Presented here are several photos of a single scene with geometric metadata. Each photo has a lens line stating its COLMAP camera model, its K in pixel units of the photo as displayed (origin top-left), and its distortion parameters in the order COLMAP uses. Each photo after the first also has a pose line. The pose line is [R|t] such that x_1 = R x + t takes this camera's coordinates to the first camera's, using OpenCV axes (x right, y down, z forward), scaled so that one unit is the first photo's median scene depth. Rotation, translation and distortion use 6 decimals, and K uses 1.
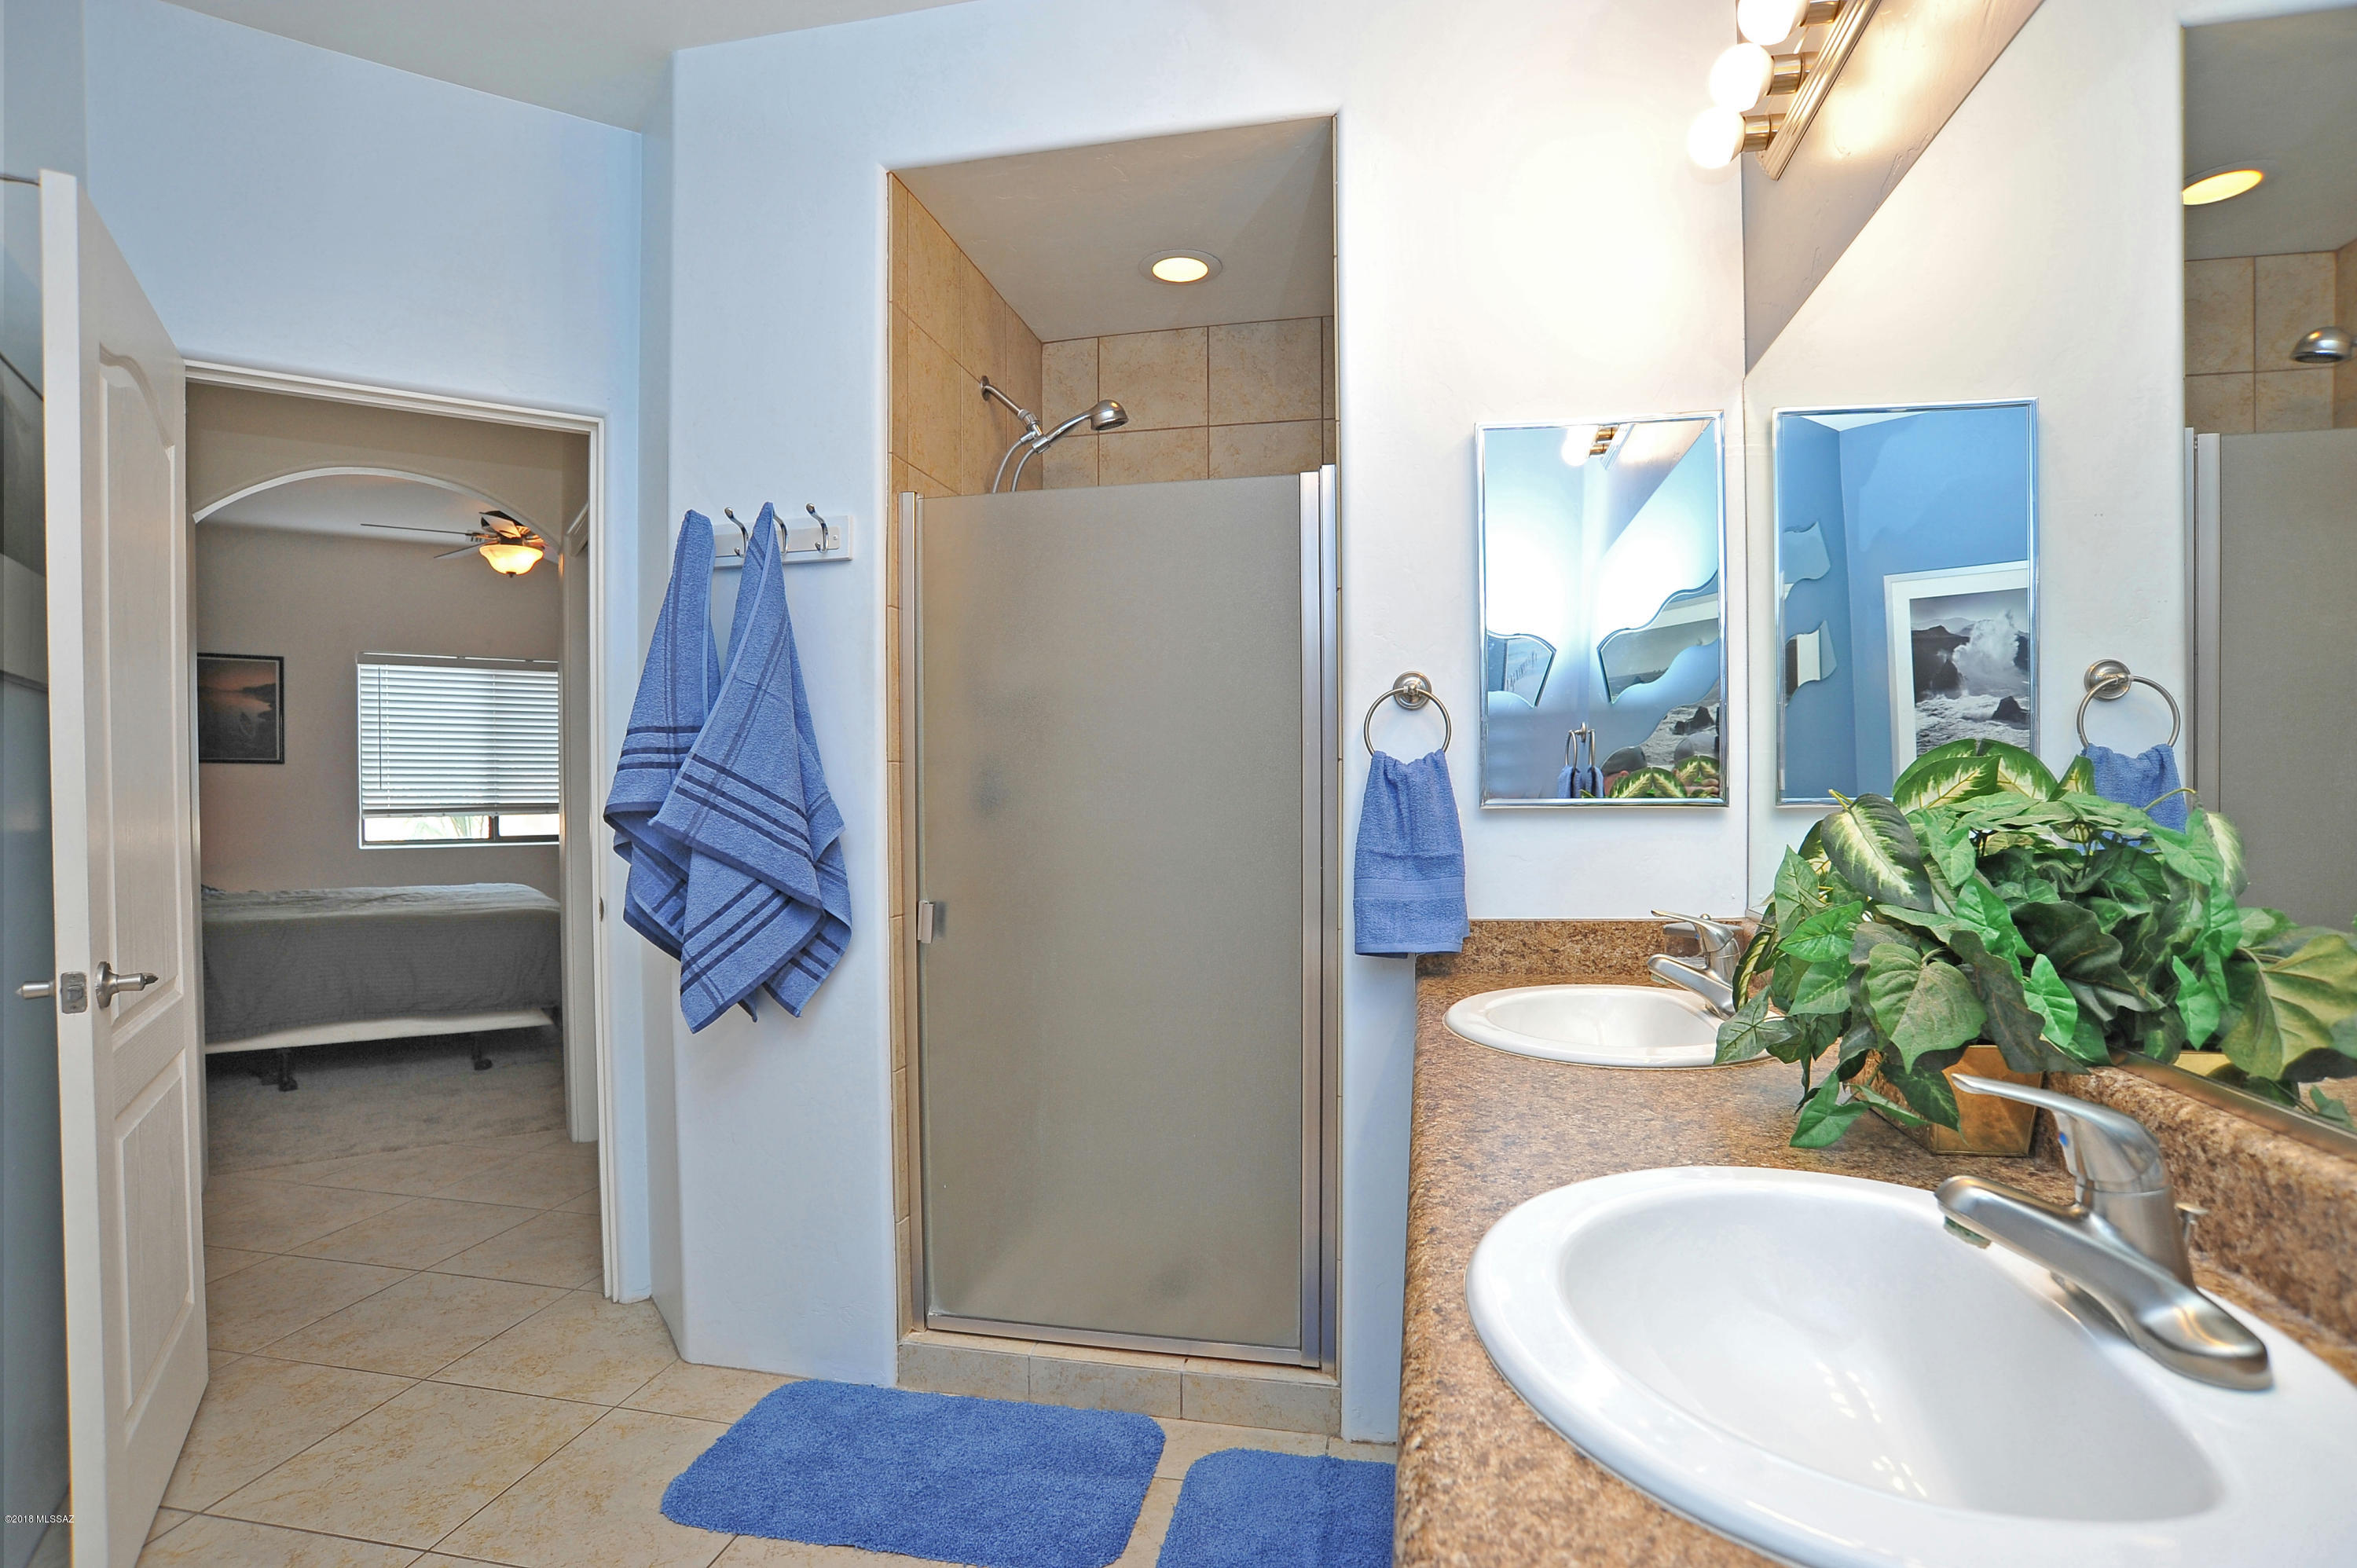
lens RADIAL K [[1199.2, 0, 1184.2], [0, 1199.2, 806.6], [0, 0, 1]] dist [-0.089511, 0.040784]
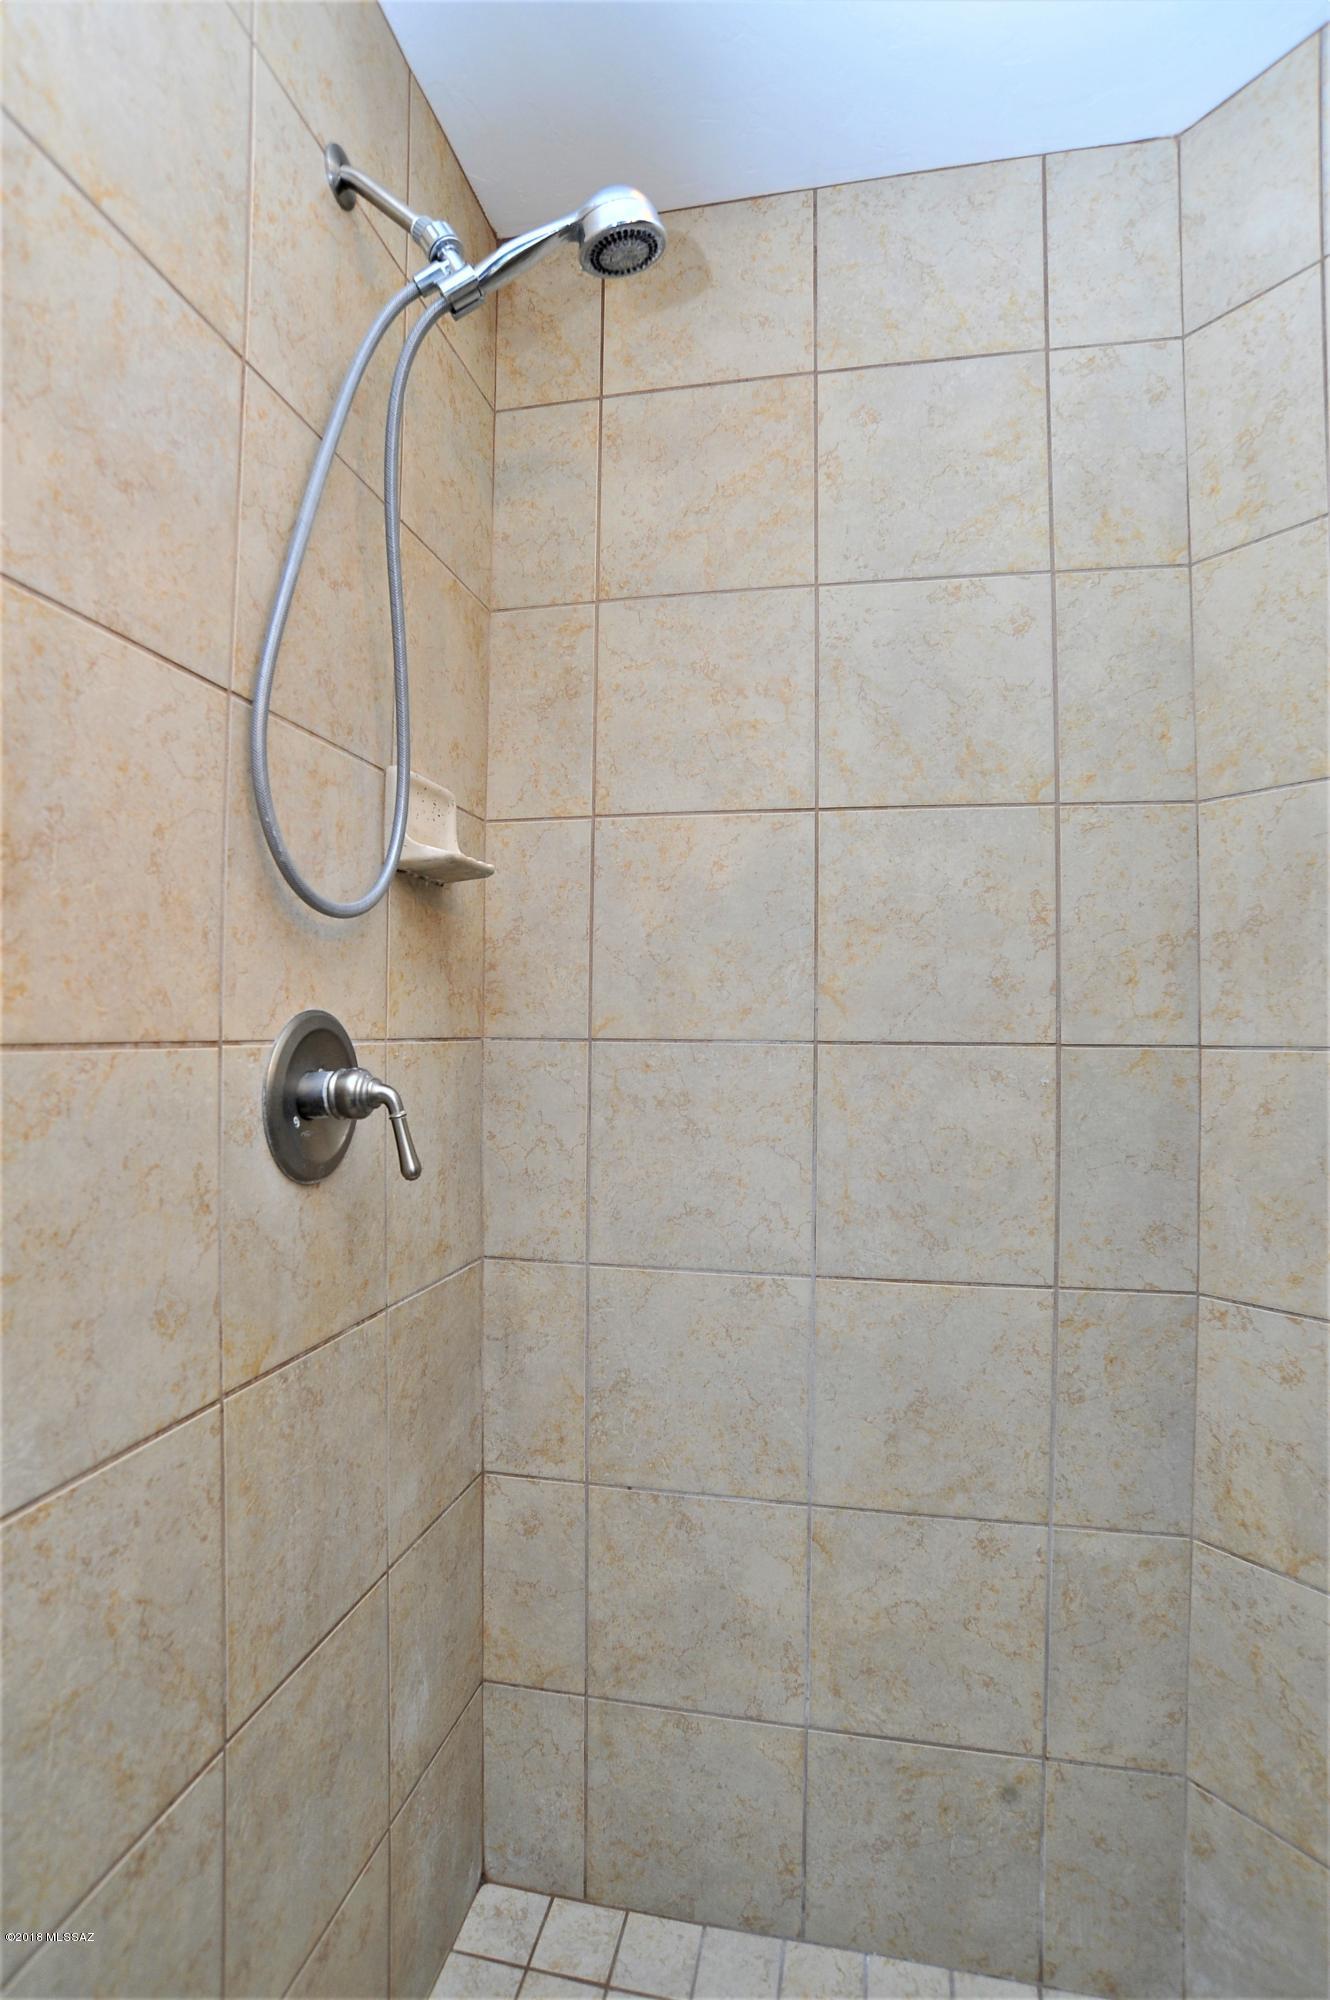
lens RADIAL K [[1017.6, 0, 665.0], [0, 1017.6, 1000.0], [0, 0, 1]] dist [-0.089511, 0.040784]
pose [[0.999736, 0.014486, -0.017858, -0.047898], [-0.015214, 0.999031, -0.041301, -0.046334], [0.017242, 0.041562, 0.998987, 0.845405]]
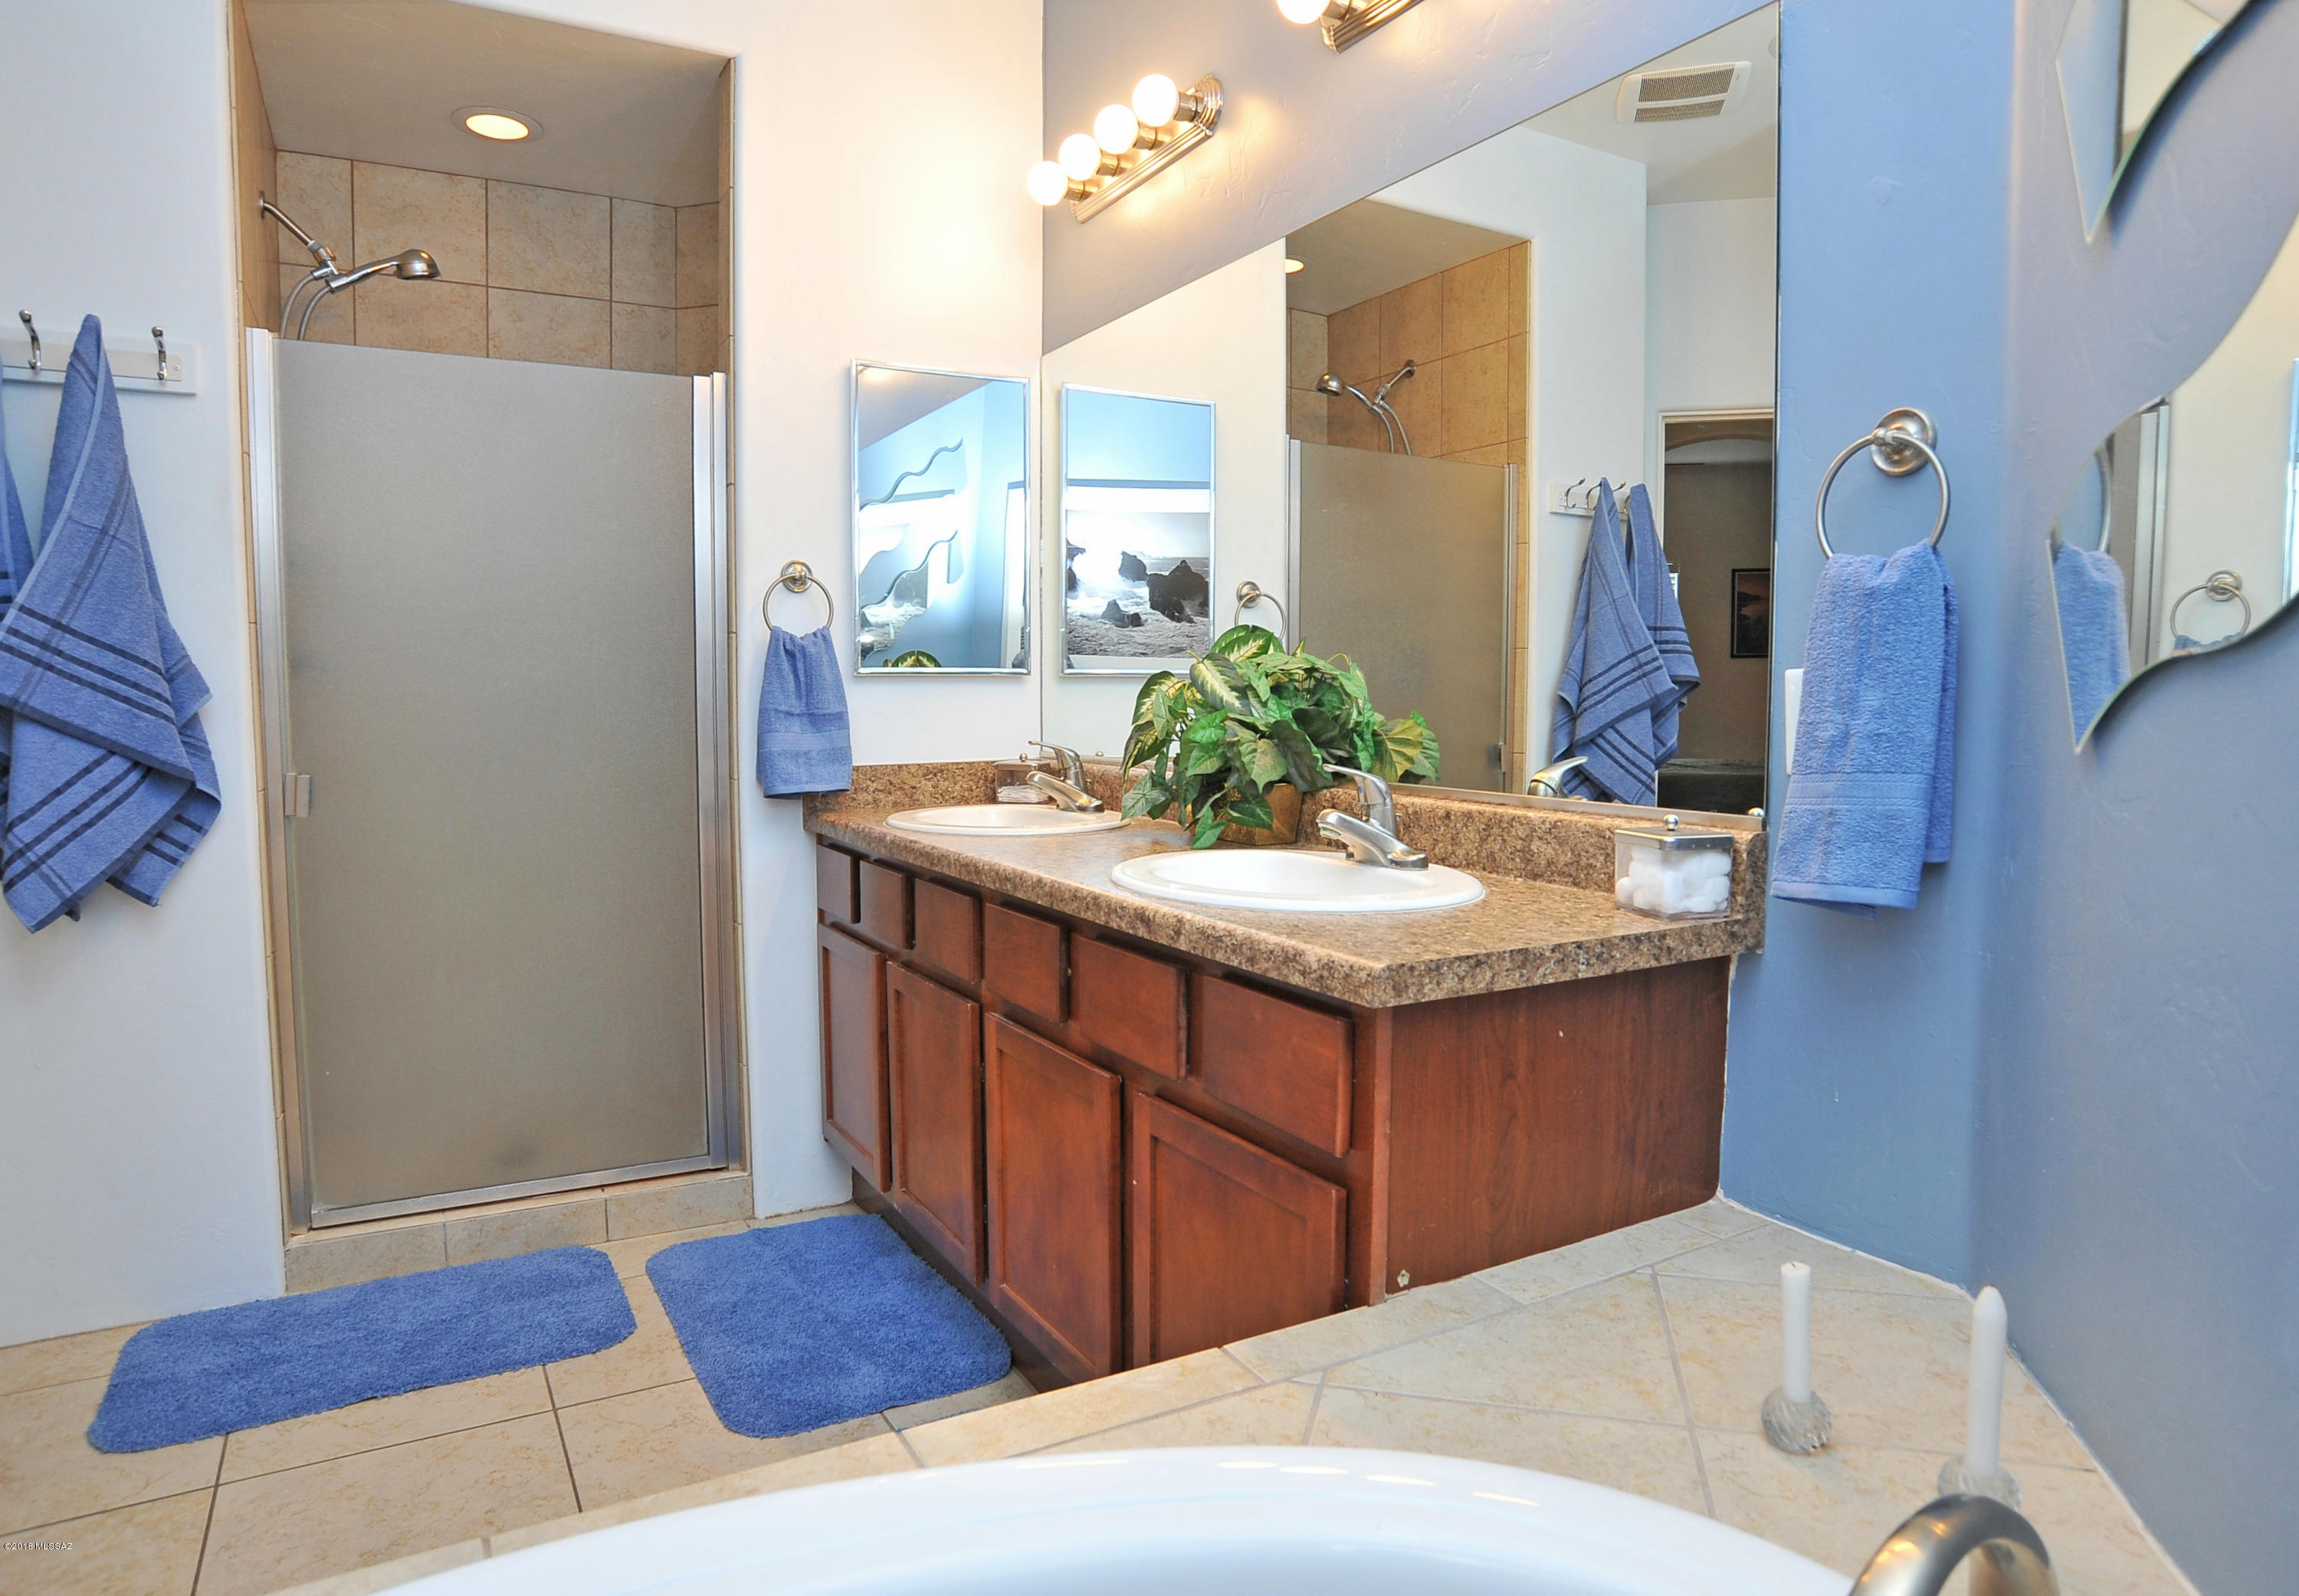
lens RADIAL K [[1344.3, 0, 1157.8], [0, 1344.3, 770.2], [0, 0, 1]] dist [-0.048687, 0.001691]
pose [[0.749540, -0.035171, 0.661024, -0.420215], [0.007317, 0.998967, 0.044855, 0.038128], [-0.661919, -0.028784, 0.749023, -0.239665]]
